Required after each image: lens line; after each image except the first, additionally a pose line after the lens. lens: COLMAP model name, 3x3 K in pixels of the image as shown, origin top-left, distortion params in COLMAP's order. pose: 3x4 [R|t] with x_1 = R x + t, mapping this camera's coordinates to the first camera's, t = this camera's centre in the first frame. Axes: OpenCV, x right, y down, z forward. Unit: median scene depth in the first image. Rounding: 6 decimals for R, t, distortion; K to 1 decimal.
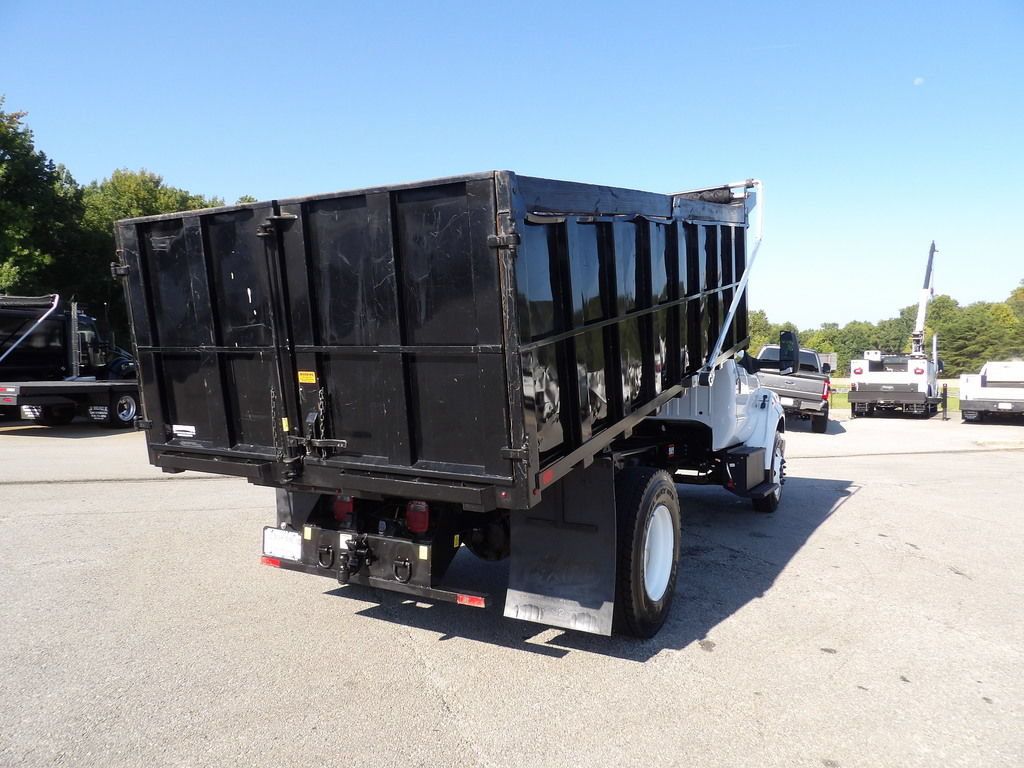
lens RADIAL K [[734.5, 0, 512.6], [0, 734.5, 380.9], [0, 0, 1]] dist [-0.038213, 0.049537]
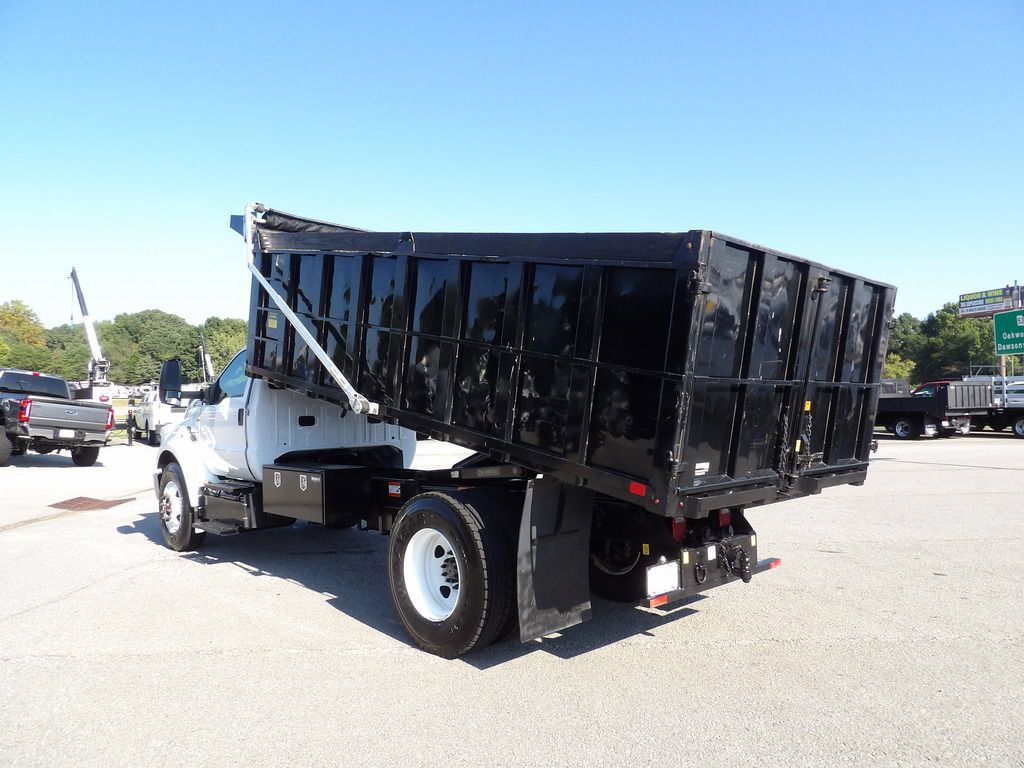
lens RADIAL K [[734.5, 0, 517.9], [0, 734.5, 386.2], [0, 0, 1]] dist [-0.038213, 0.049537]
pose [[0.310979, 0.006097, 0.950397, -0.782993], [0.021442, 0.999680, -0.013430, -0.015796], [-0.950175, 0.024555, 0.310749, 0.522346]]
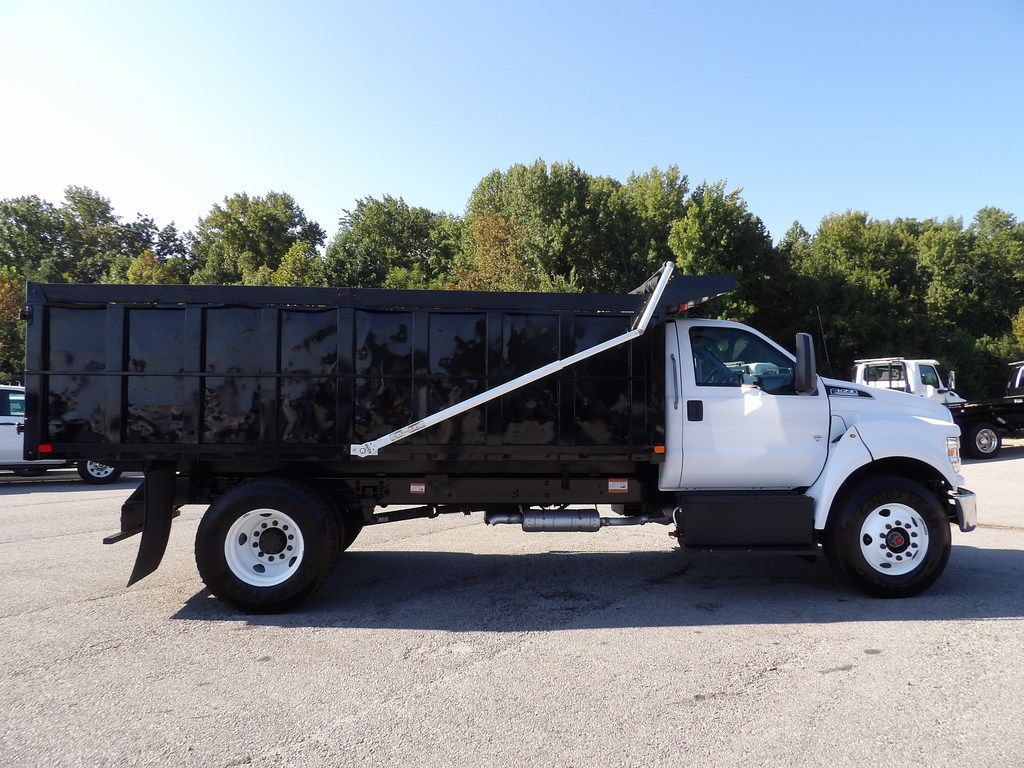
lens RADIAL K [[734.5, 0, 512.6], [0, 734.5, 379.1], [0, 0, 1]] dist [-0.038213, 0.049537]
pose [[0.539349, -0.047298, -0.840753, 0.944259], [0.006055, 0.998613, -0.052294, 0.014615], [0.842061, 0.023114, 0.538887, 0.449241]]
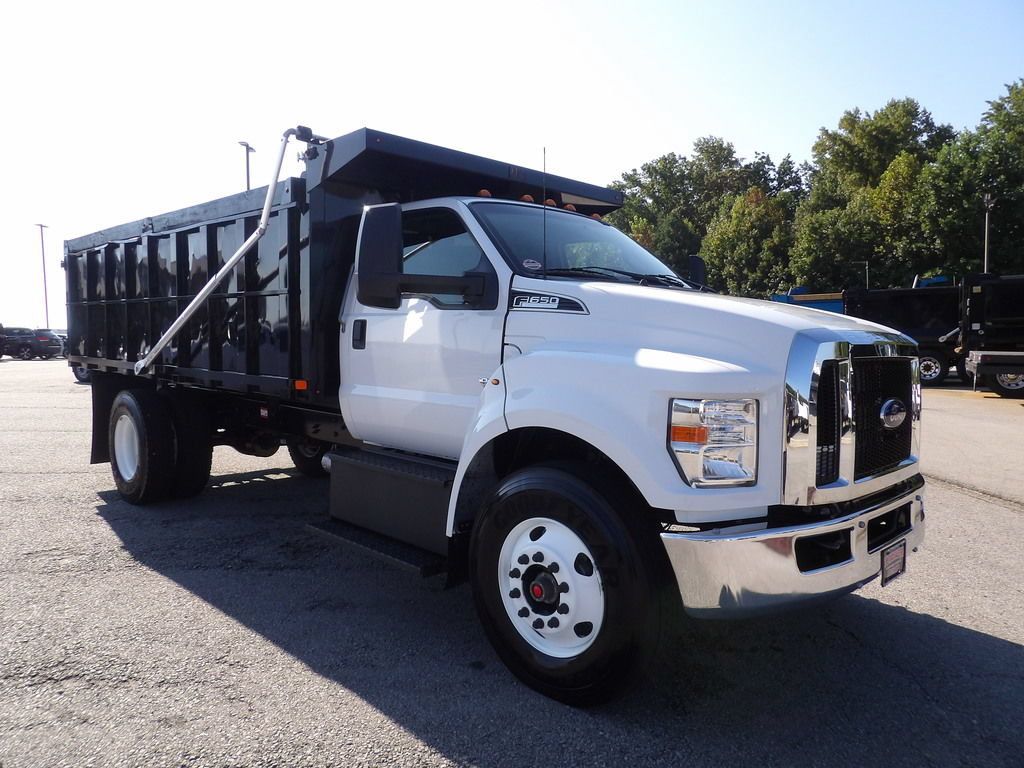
lens RADIAL K [[734.5, 0, 512.6], [0, 734.5, 377.9], [0, 0, 1]] dist [-0.038213, 0.049537]
pose [[-0.286147, 0.034943, -0.957549, 0.881753], [-0.016381, 0.999010, 0.041351, 0.016637], [0.958046, 0.027518, -0.285291, 1.388537]]
